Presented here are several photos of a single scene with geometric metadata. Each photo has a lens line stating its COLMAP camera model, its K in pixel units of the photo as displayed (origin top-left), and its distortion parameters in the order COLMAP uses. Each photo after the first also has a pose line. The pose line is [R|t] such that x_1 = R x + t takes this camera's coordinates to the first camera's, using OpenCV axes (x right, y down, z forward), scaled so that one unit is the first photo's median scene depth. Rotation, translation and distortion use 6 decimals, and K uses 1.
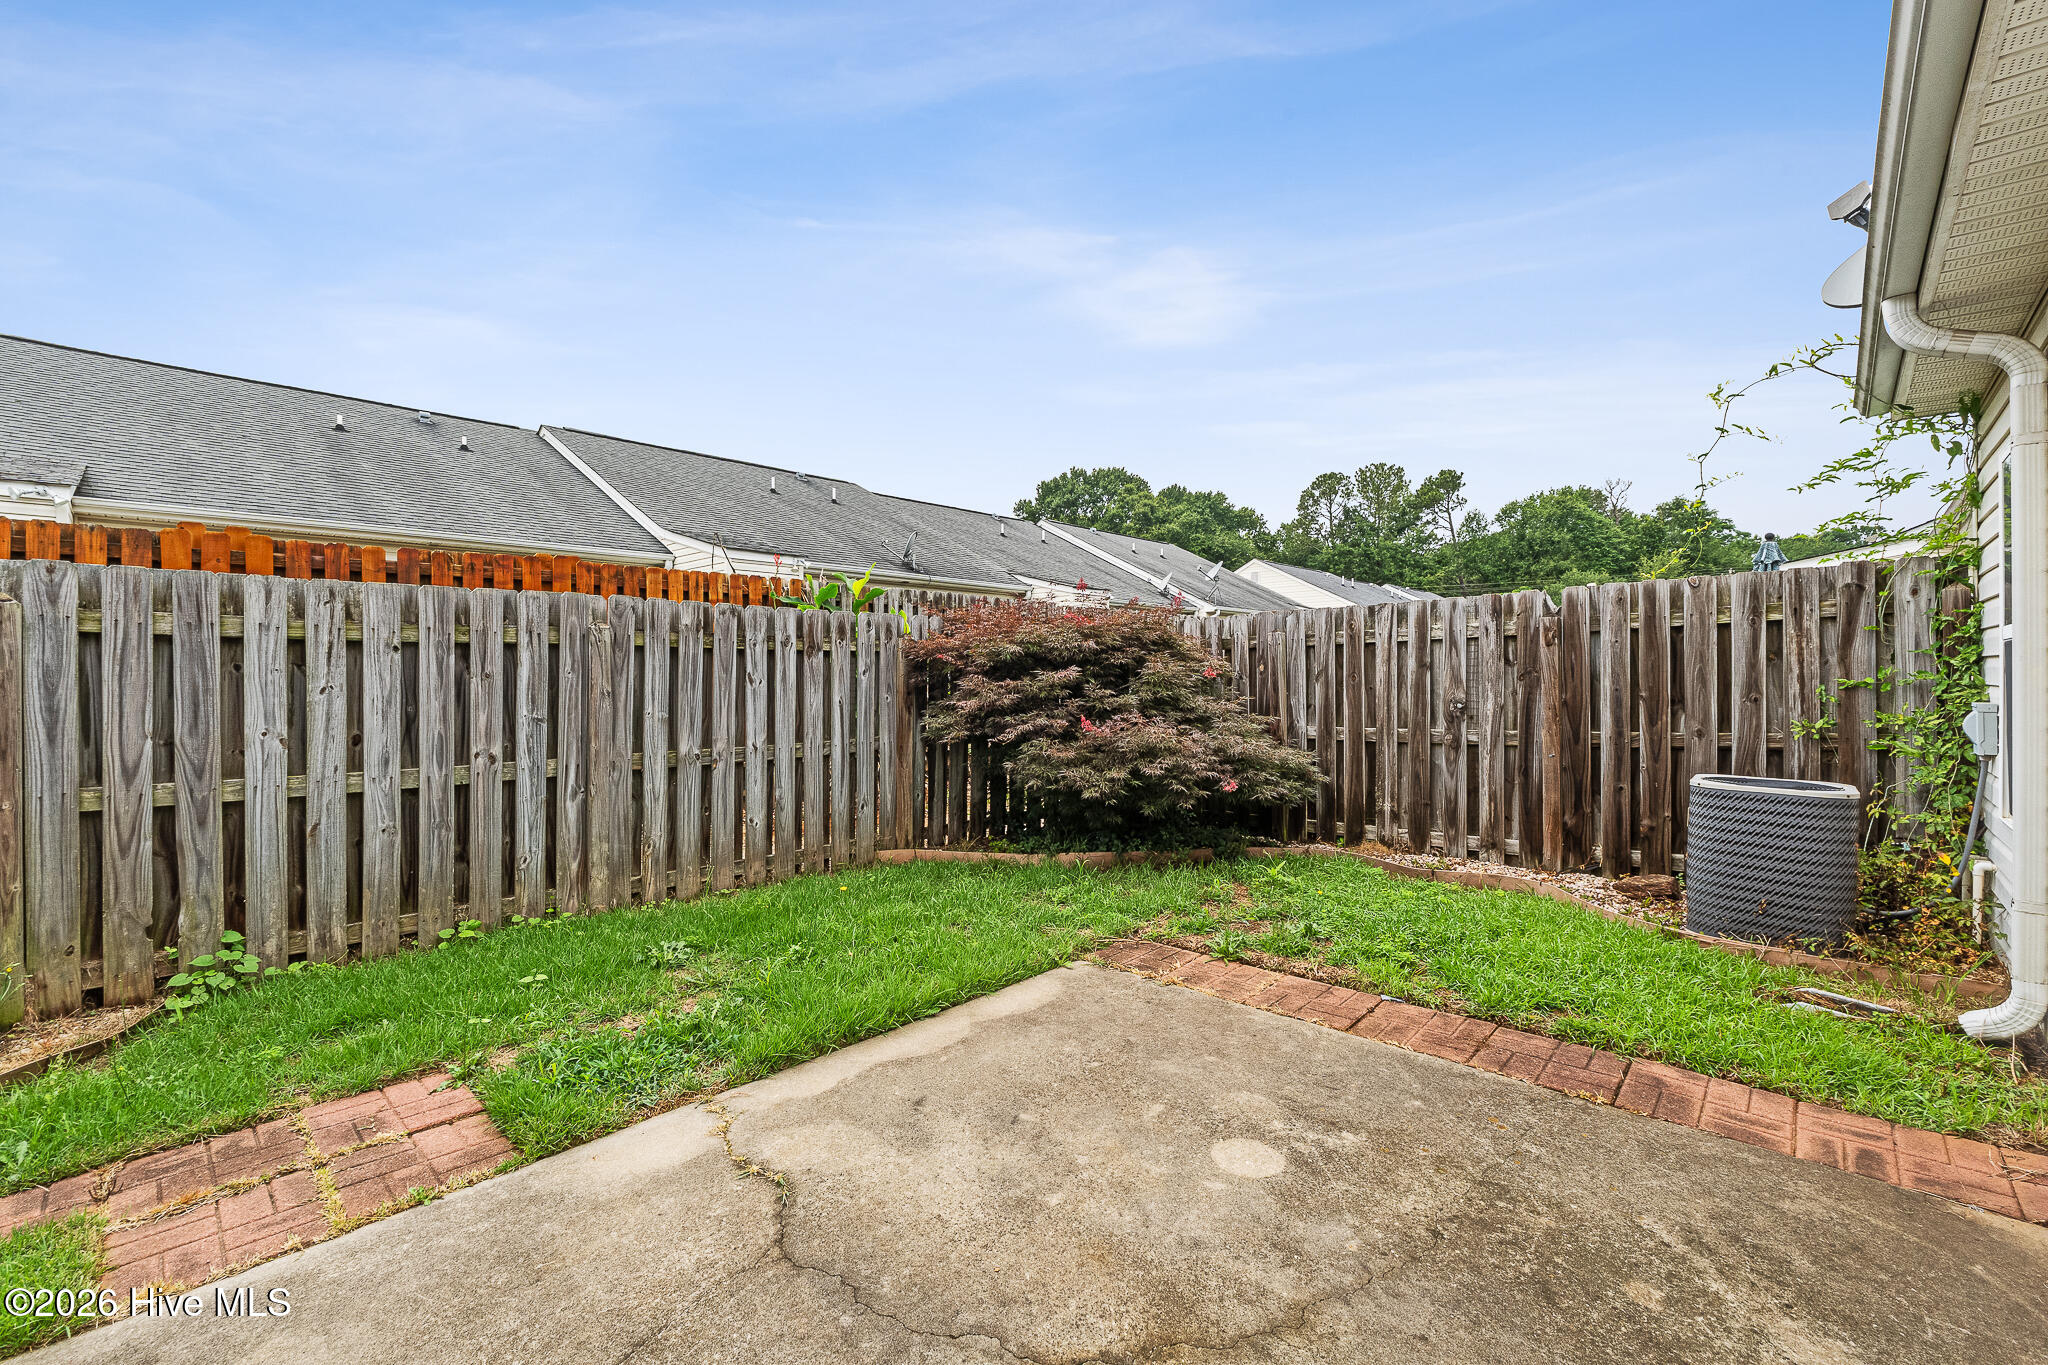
lens RADIAL K [[865.2, 0, 1029.4], [0, 865.2, 675.3], [0, 0, 1]] dist [0.000648, -0.000578]
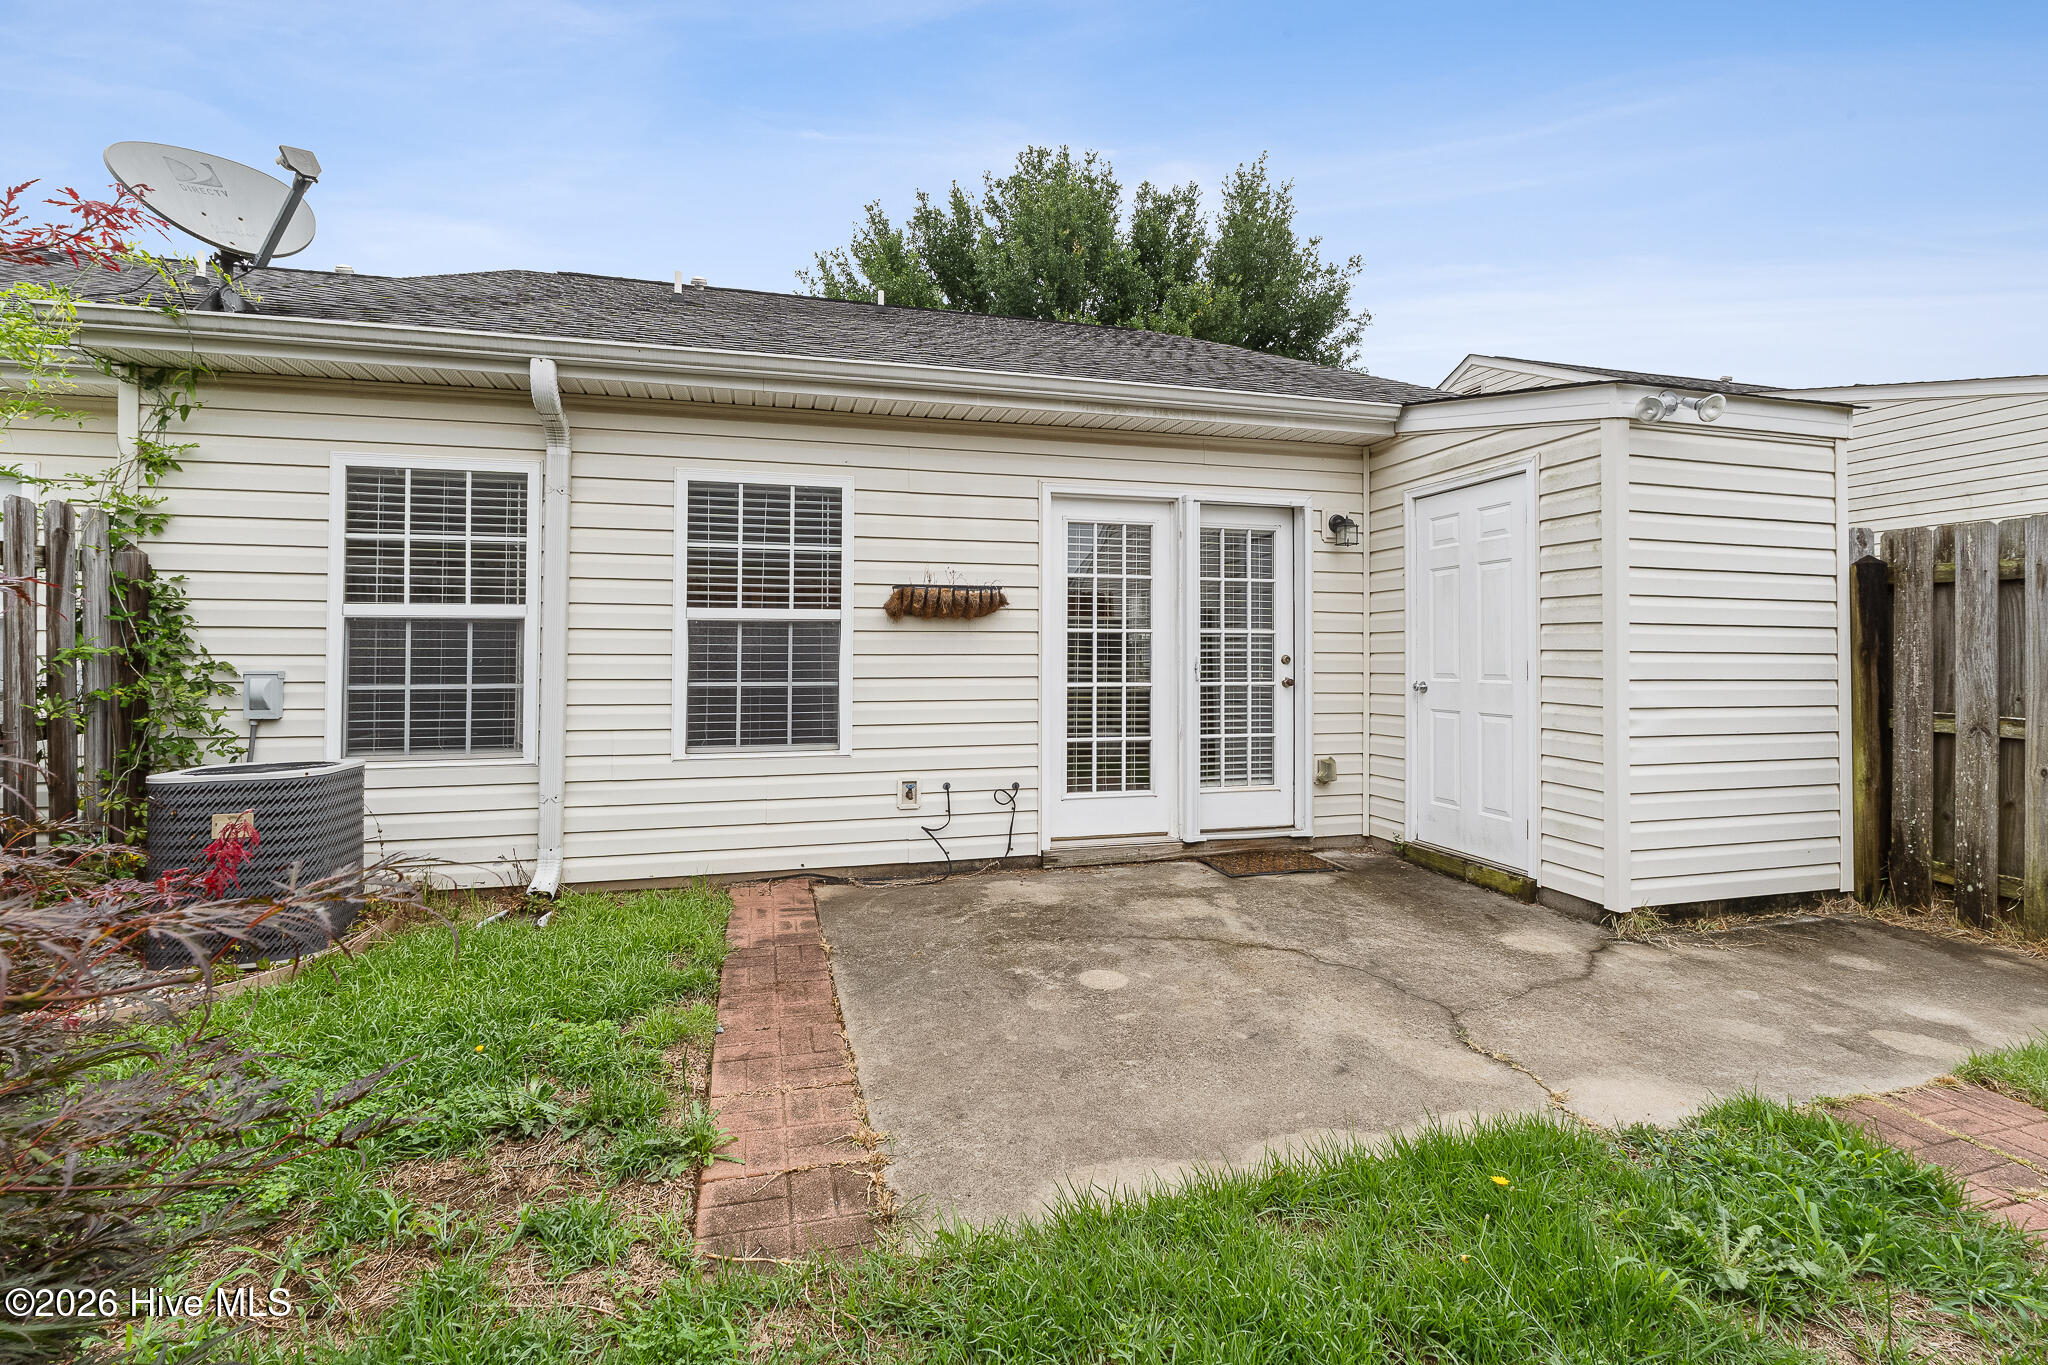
lens RADIAL K [[865.2, 0, 1019.9], [0, 865.2, 663.5], [0, 0, 1]] dist [0.000648, -0.000578]
pose [[-0.851110, -0.005555, 0.524959, -0.350483], [-0.002226, 0.999973, 0.006973, 0.032088], [-0.524983, 0.004766, -0.851099, 2.156477]]
